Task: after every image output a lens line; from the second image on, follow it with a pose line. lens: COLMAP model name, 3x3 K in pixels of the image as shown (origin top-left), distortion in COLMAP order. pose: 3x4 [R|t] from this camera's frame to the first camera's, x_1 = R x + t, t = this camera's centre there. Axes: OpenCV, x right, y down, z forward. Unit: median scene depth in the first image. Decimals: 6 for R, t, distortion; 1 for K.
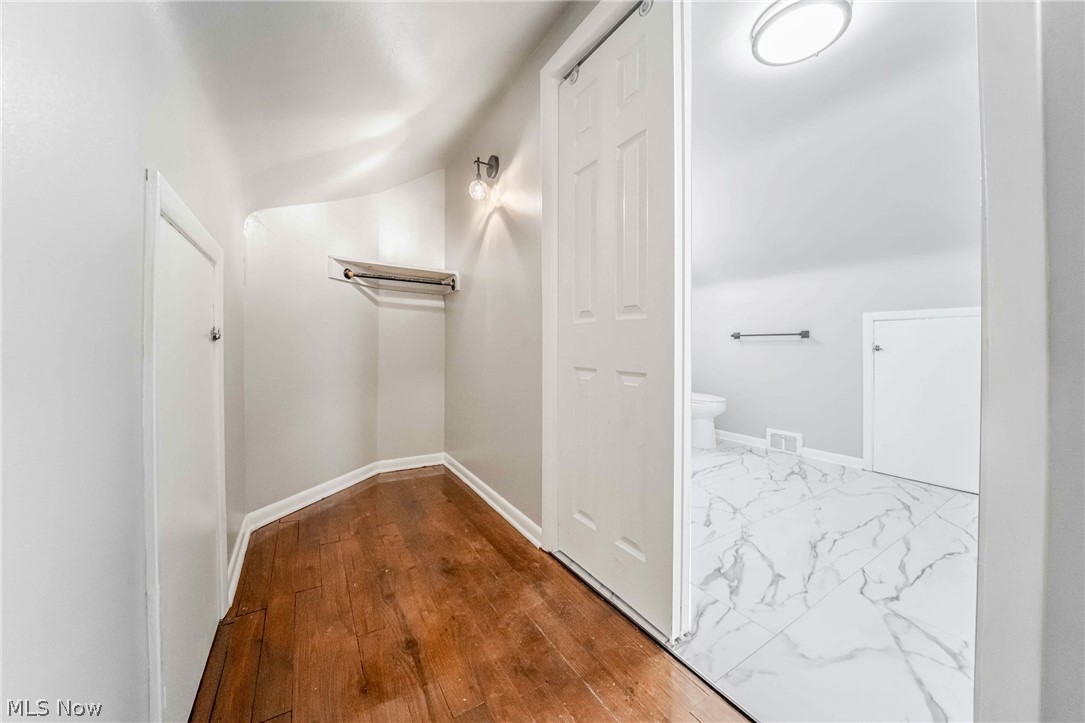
lens RADIAL K [[381.3, 0, 544.6], [0, 381.3, 363.4], [0, 0, 1]] dist [-0.022904, 0.002438]
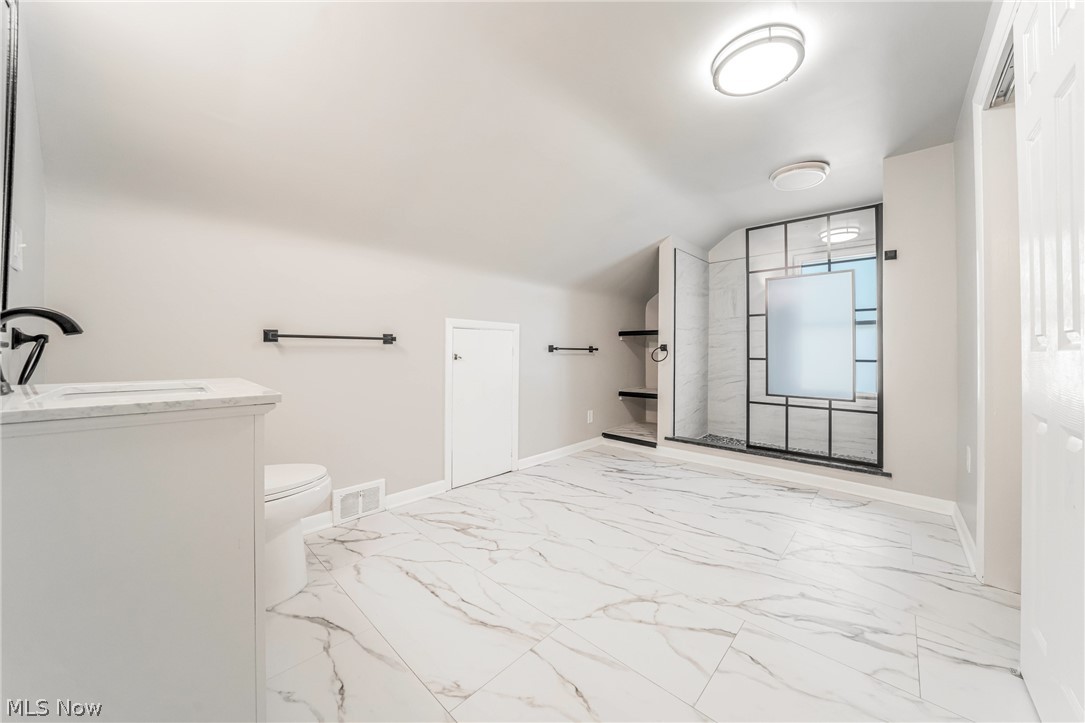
lens RADIAL K [[381.3, 0, 540.3], [0, 381.3, 354.0], [0, 0, 1]] dist [-0.022904, 0.002438]
pose [[-0.241426, -0.024032, 0.970122, -0.137680], [0.026223, 0.999167, 0.031277, -0.112871], [-0.970065, 0.032990, -0.240595, 1.588923]]
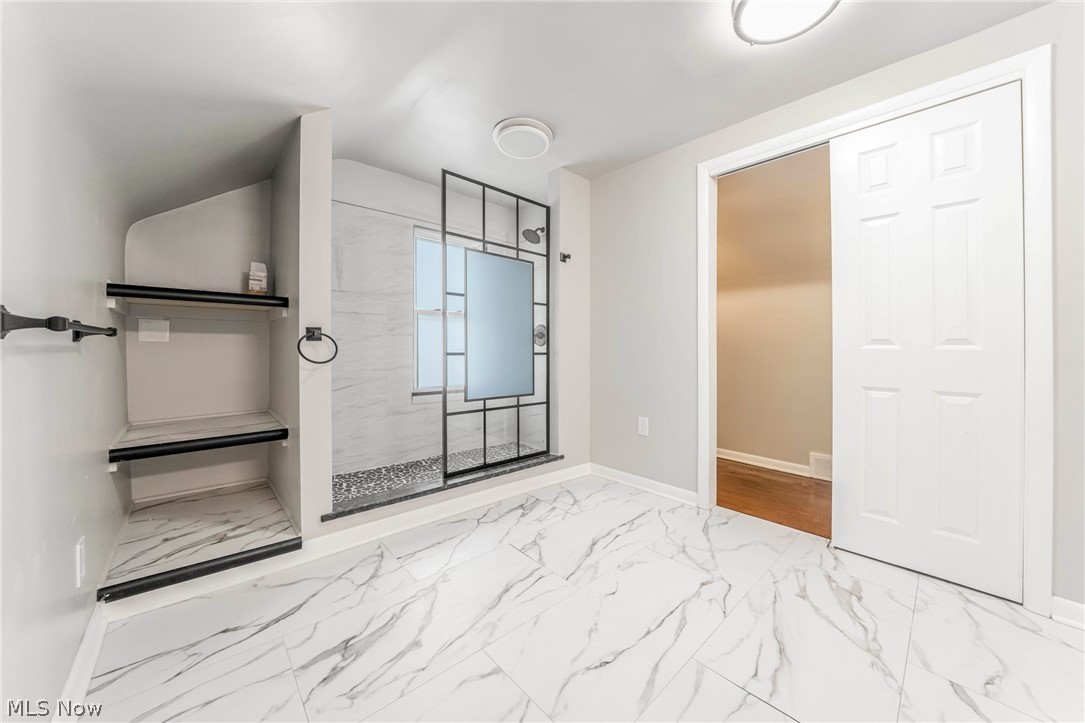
lens RADIAL K [[381.3, 0, 544.1], [0, 381.3, 354.9], [0, 0, 1]] dist [-0.022904, 0.002438]
pose [[-0.983100, -0.030278, -0.180549, 1.249977], [-0.040011, 0.997922, 0.050514, -0.083584], [0.178644, 0.056884, -0.982268, 1.515704]]
